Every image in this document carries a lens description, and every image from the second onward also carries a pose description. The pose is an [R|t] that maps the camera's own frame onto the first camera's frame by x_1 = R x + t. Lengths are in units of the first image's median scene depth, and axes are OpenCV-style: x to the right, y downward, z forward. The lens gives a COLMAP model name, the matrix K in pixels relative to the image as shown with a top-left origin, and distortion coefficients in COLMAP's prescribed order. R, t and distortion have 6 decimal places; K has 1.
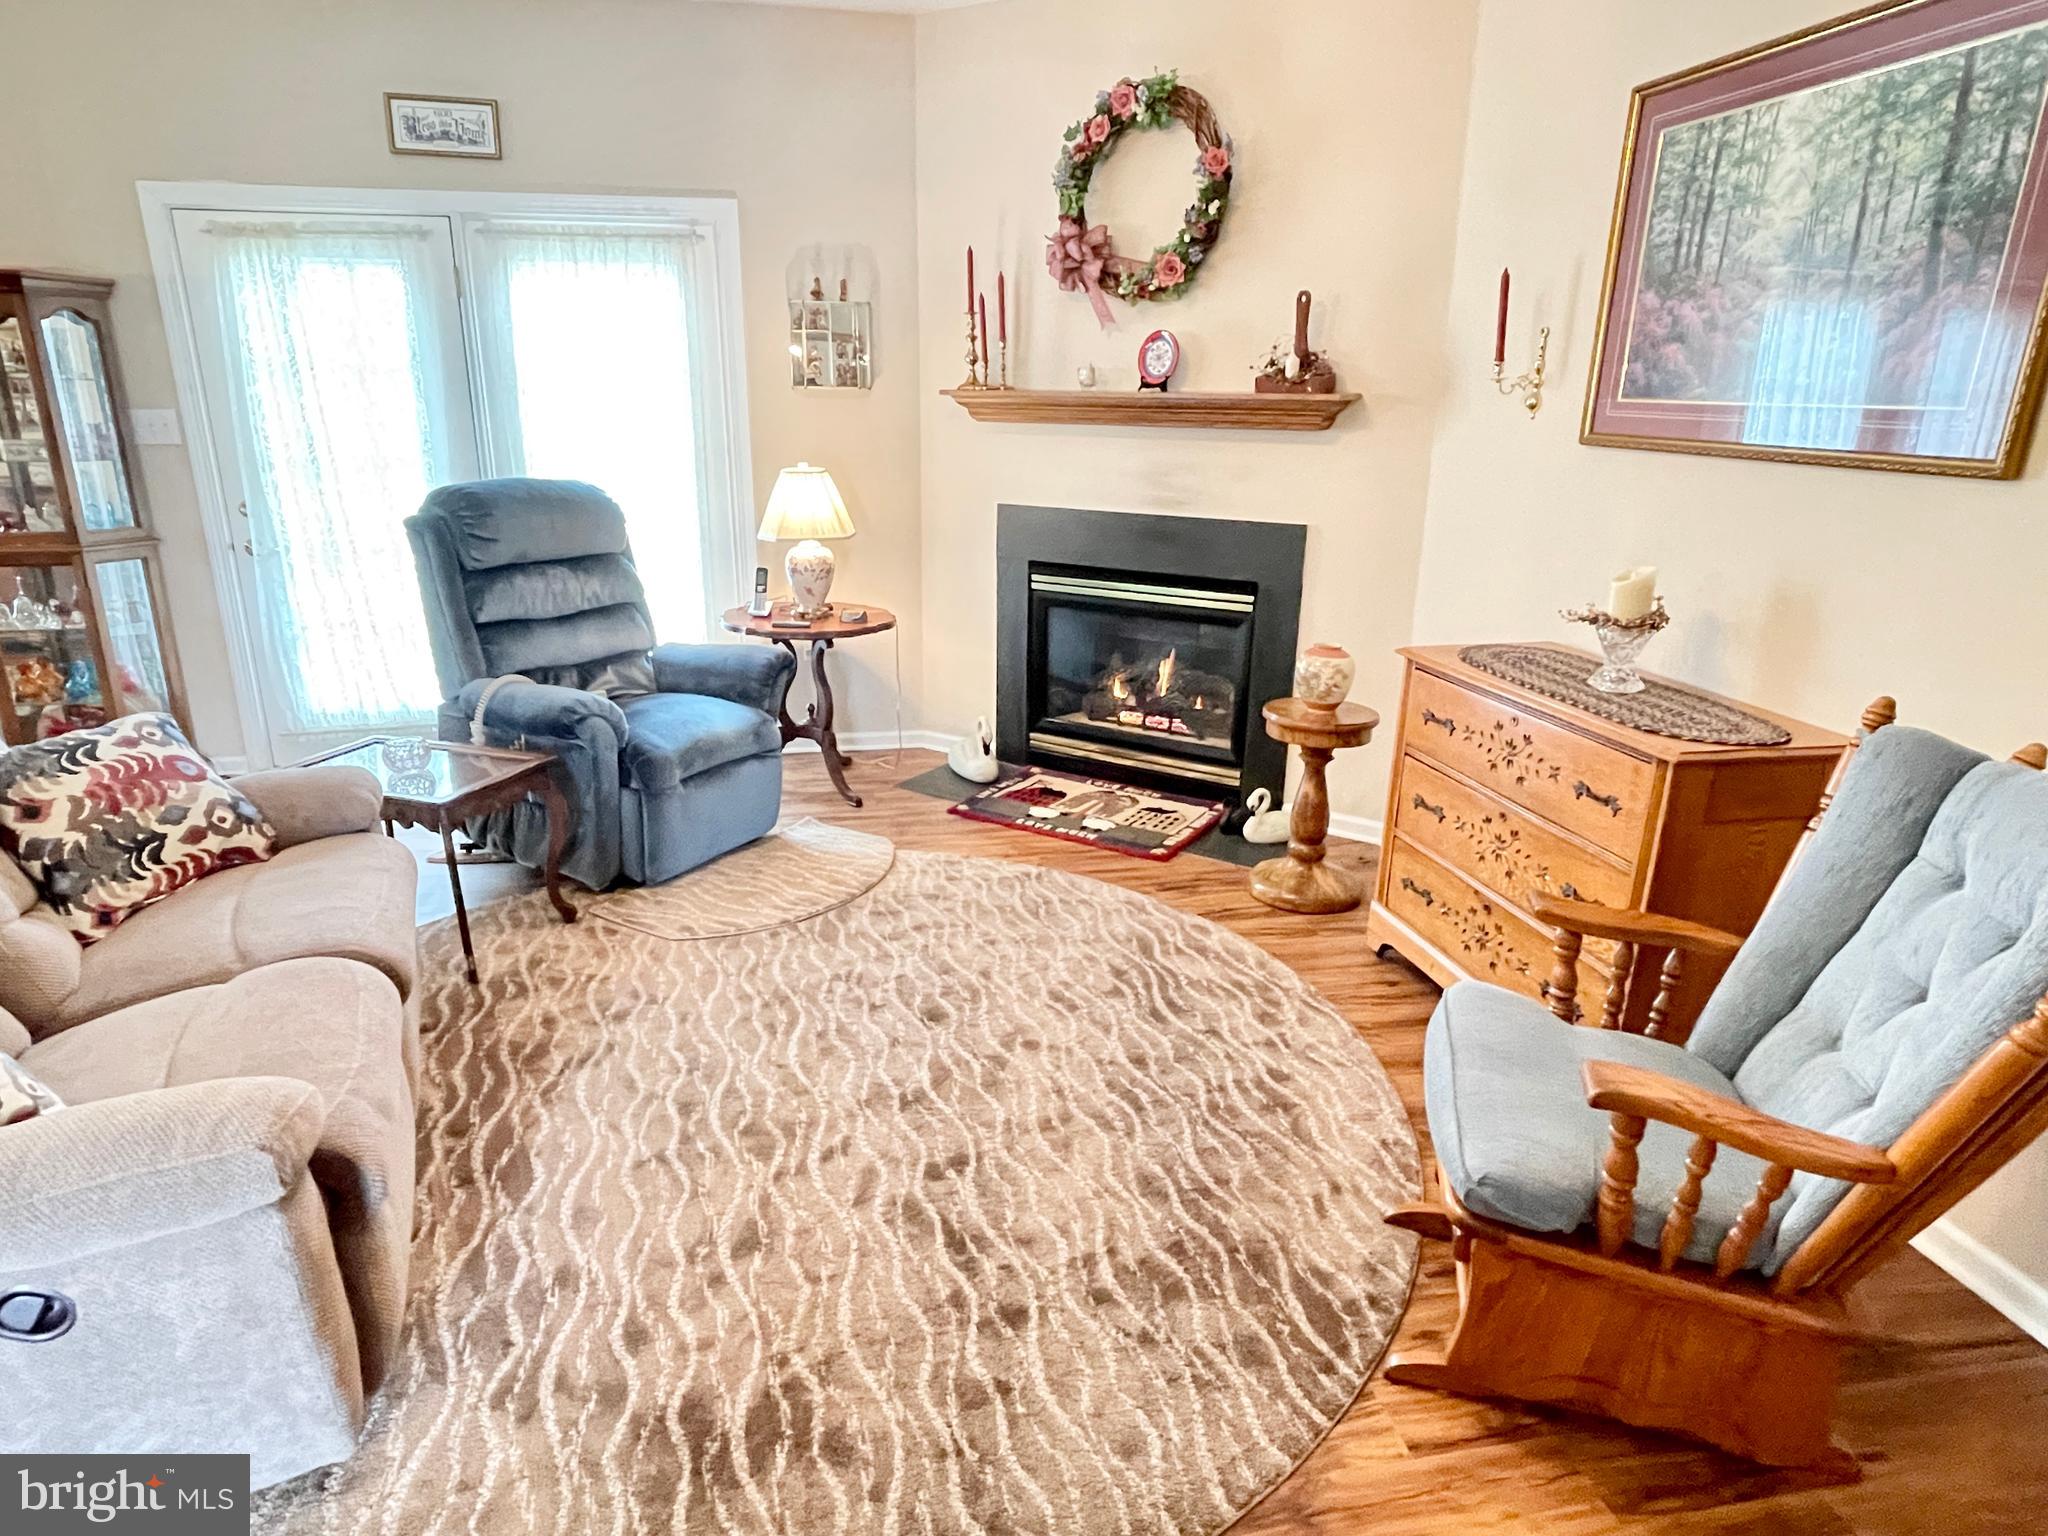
lens RADIAL K [[1172.0, 0, 990.9], [0, 1172.0, 773.8], [0, 0, 1]] dist [-0.013733, -0.004141]
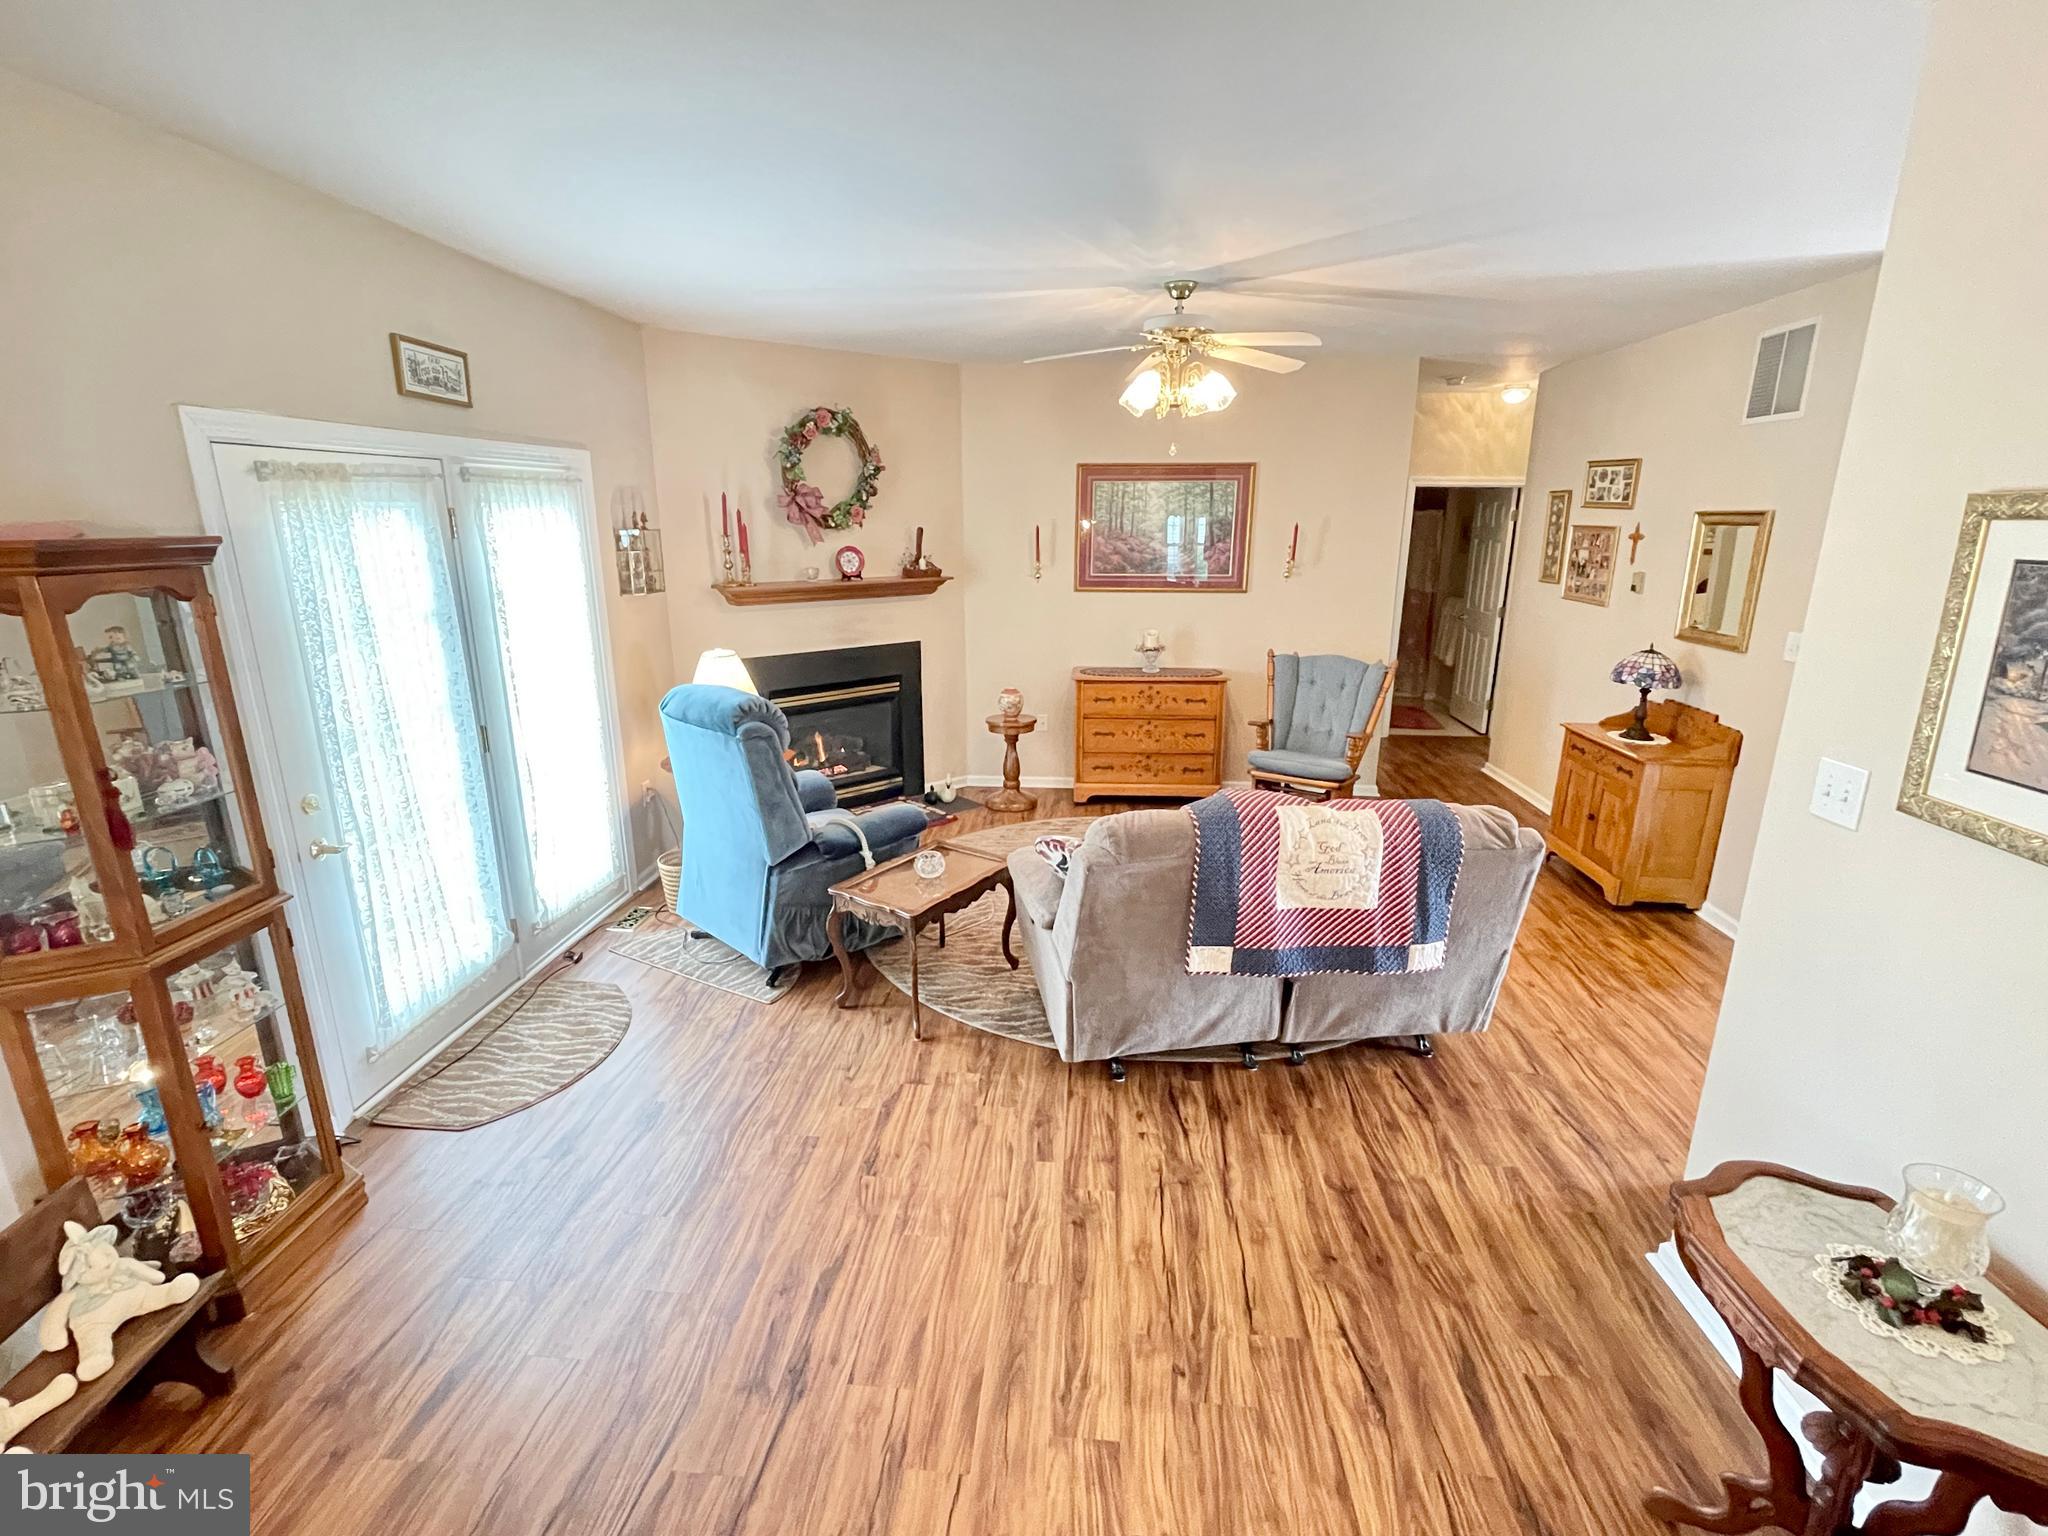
lens RADIAL K [[972.1, 0, 1024.0], [0, 972.1, 768.0], [0, 0, 1]] dist [-0.000971, -0.000501]
pose [[0.266232, -0.256050, 0.929279, -1.351877], [0.305390, 0.936814, 0.170634, -0.258177], [-0.914252, 0.238364, 0.327605, 0.393362]]
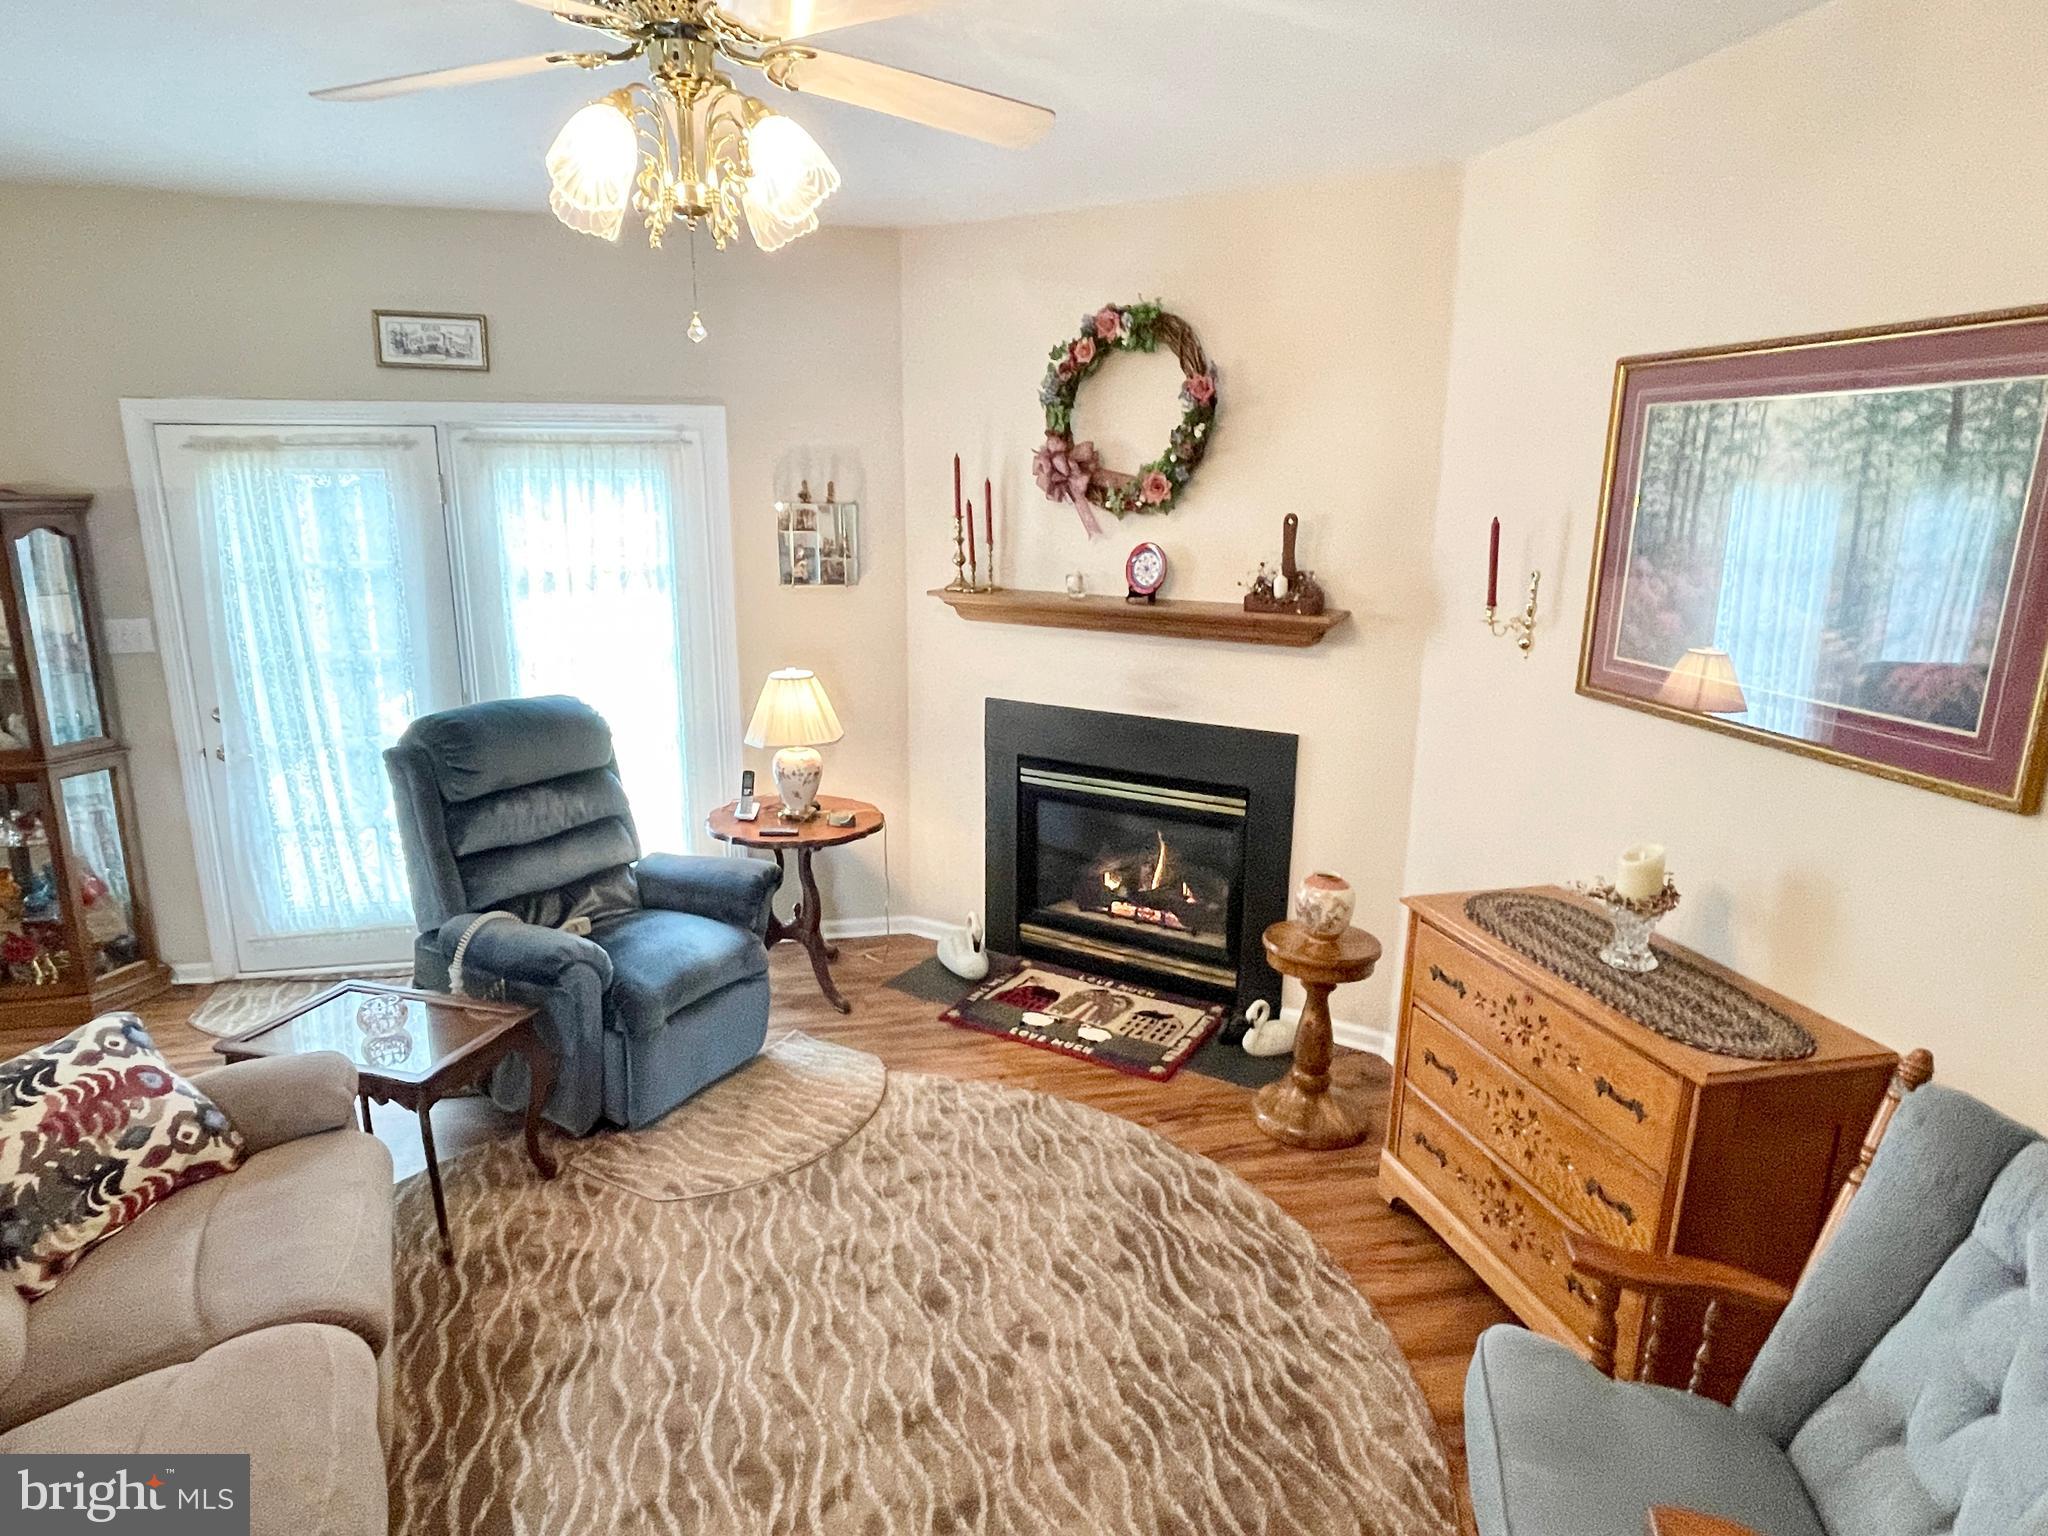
lens RADIAL K [[1172.0, 0, 990.9], [0, 1172.0, 773.8], [0, 0, 1]] dist [-0.013733, -0.004141]
pose [[0.999696, -0.009858, 0.022580, -0.016132], [0.011469, 0.997310, -0.072394, -0.119689], [-0.021806, 0.072631, 0.997120, 0.014522]]
